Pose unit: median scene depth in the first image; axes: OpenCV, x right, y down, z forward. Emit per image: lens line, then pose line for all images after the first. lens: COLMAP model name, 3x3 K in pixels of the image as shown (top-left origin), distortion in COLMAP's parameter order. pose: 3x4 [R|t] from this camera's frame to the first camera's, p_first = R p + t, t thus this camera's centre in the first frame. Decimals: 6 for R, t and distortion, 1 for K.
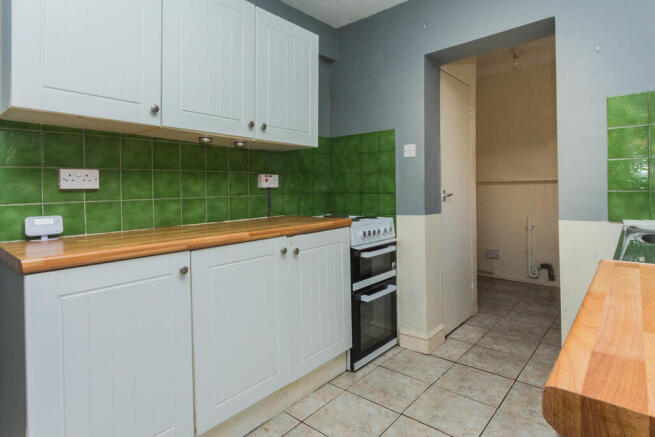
lens RADIAL K [[359.4, 0, 319.3], [0, 359.4, 188.2], [0, 0, 1]] dist [0.014219, 0.000710]
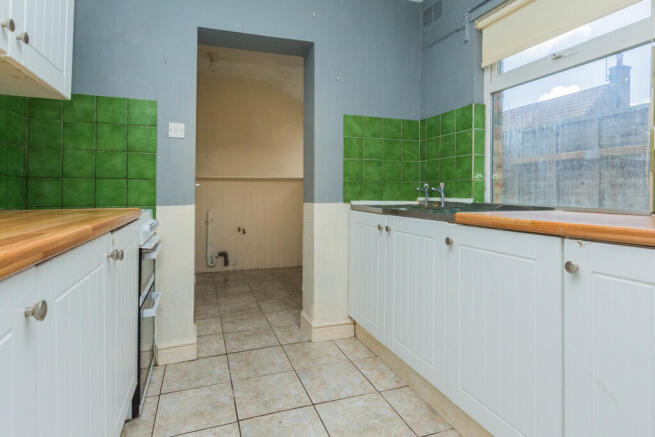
lens RADIAL K [[359.4, 0, 327.5], [0, 359.4, 190.7], [0, 0, 1]] dist [0.014219, 0.000710]
pose [[0.484229, 0.019754, 0.874718, -0.320931], [-0.014241, 0.999791, -0.014695, 0.047409], [-0.874825, -0.005341, 0.484409, 0.266416]]
